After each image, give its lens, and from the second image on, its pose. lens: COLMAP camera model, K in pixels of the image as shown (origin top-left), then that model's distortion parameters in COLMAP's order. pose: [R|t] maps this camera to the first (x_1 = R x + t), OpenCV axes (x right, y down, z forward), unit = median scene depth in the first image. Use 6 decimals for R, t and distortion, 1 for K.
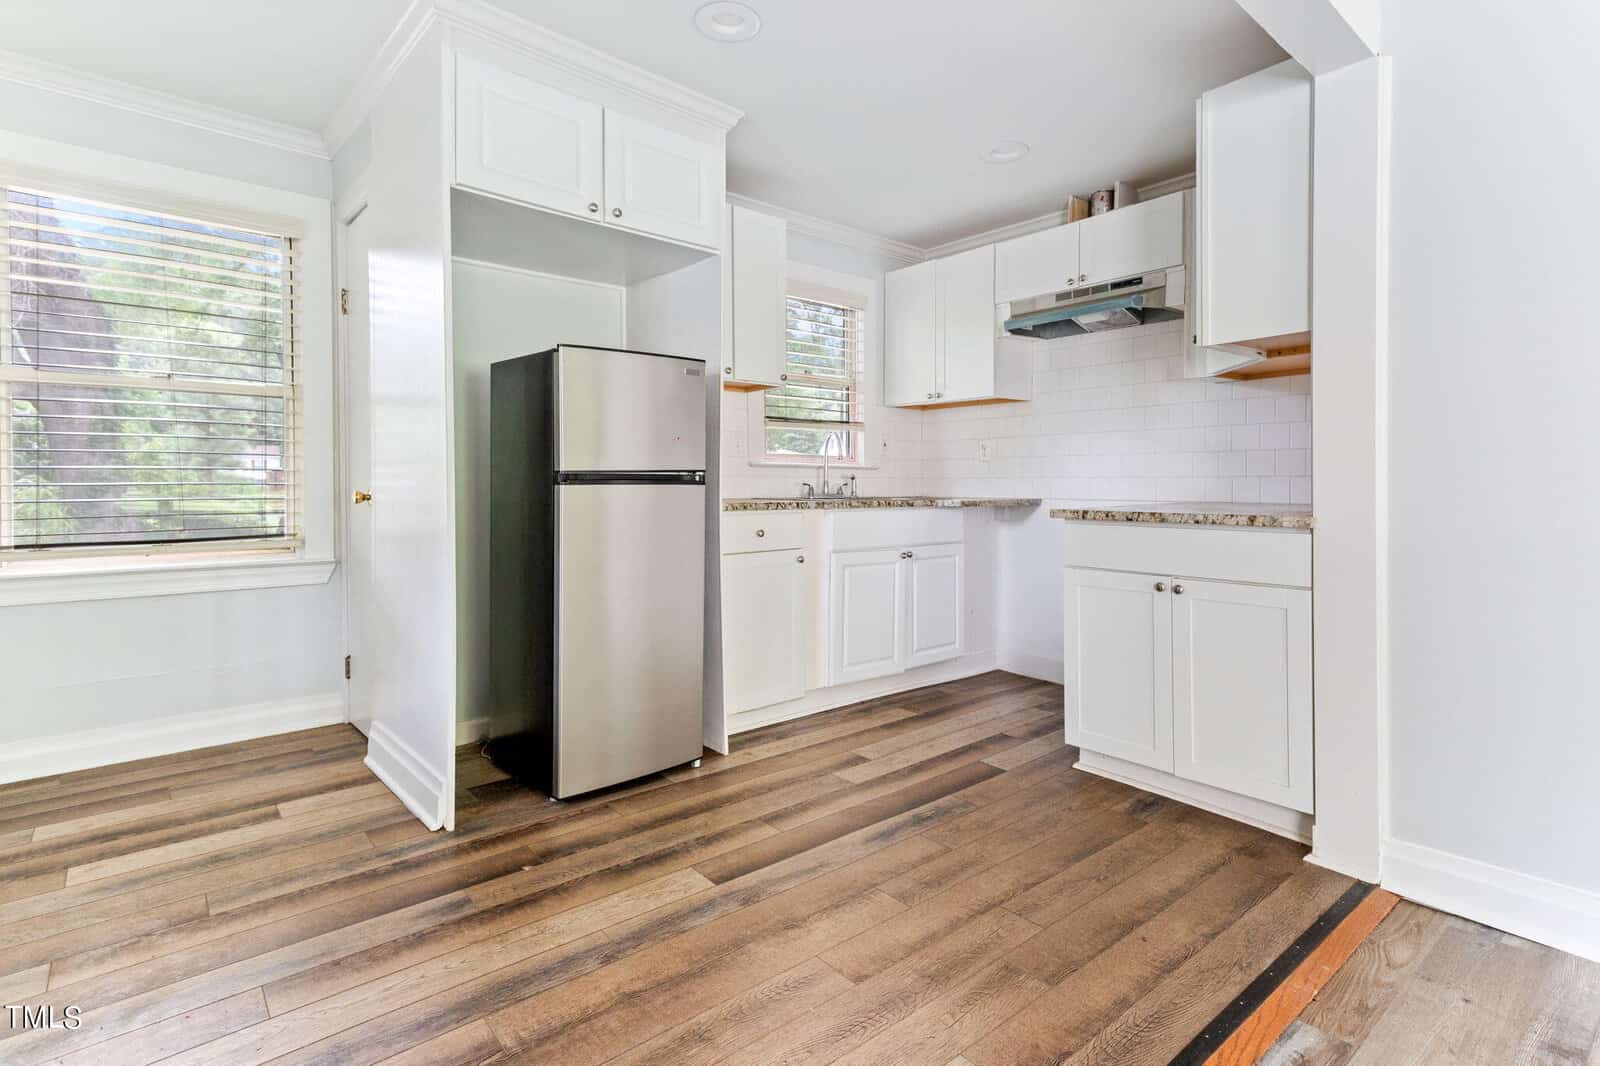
lens RADIAL K [[783.3, 0, 796.1], [0, 783.3, 495.3], [0, 0, 1]] dist [0.024876, 0.000303]
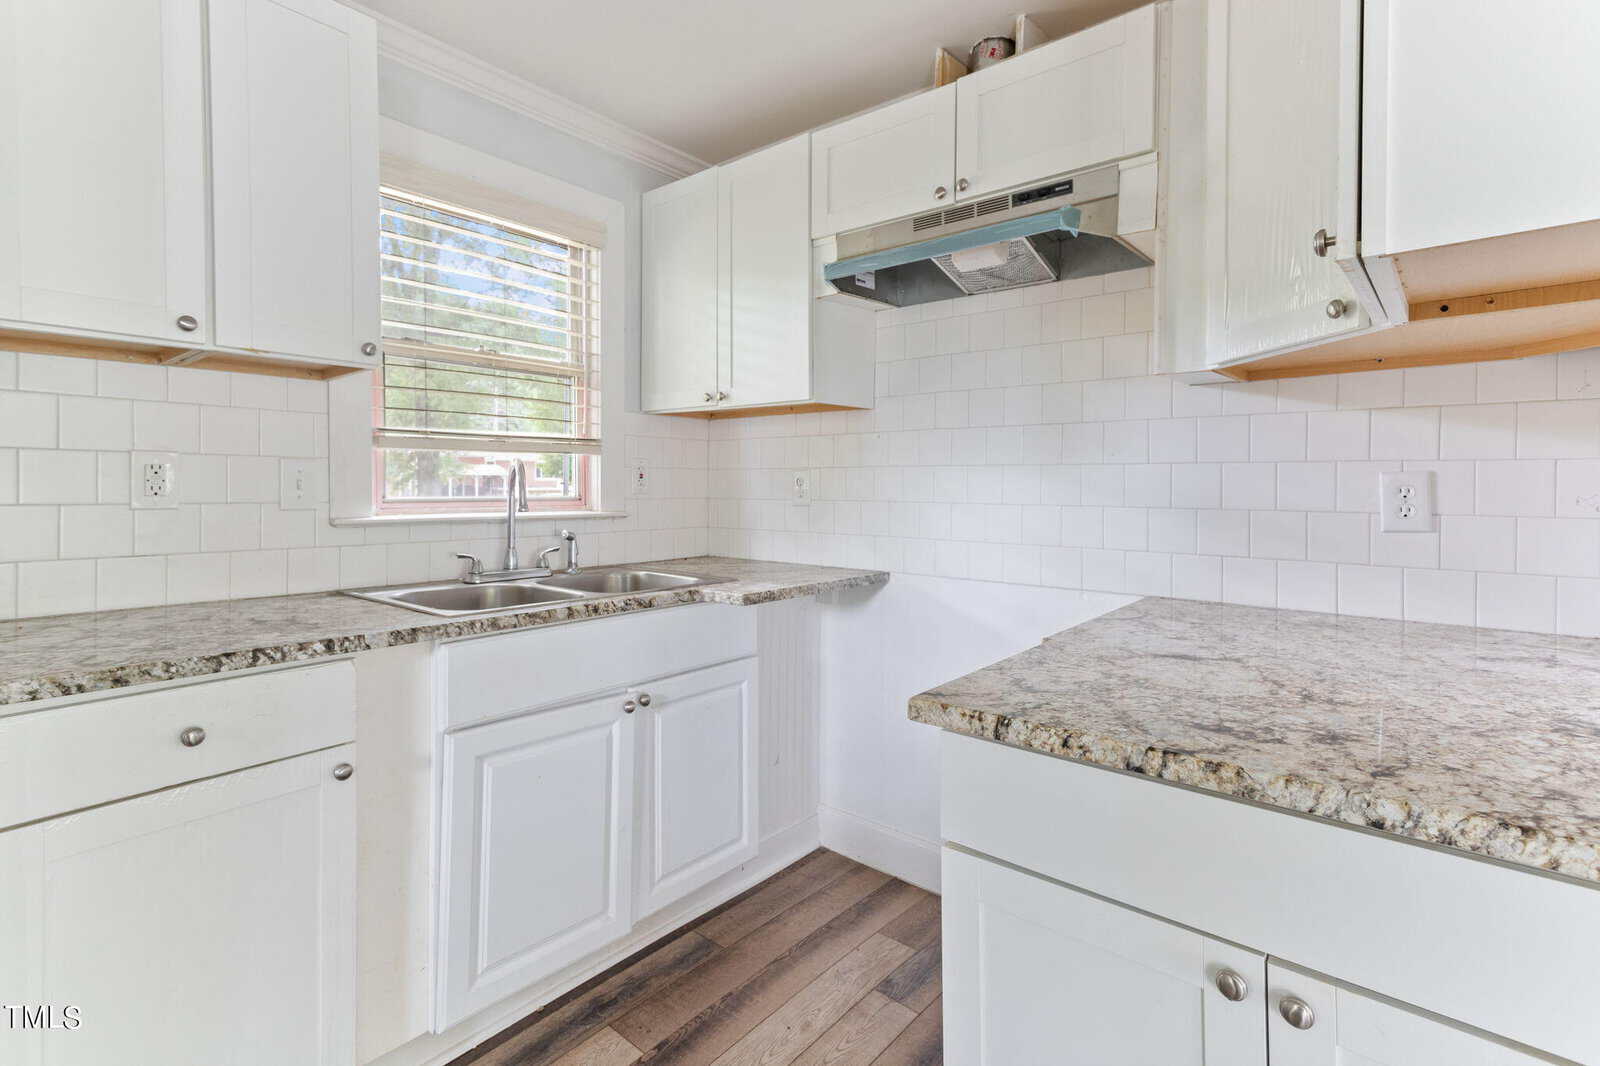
lens RADIAL K [[783.3, 0, 796.1], [0, 783.3, 495.3], [0, 0, 1]] dist [0.024876, 0.000303]
pose [[0.983444, 0.002275, 0.181199, 0.153632], [-0.001662, 0.999992, -0.003531, -0.060472], [-0.181205, 0.003171, 0.983440, 0.487355]]
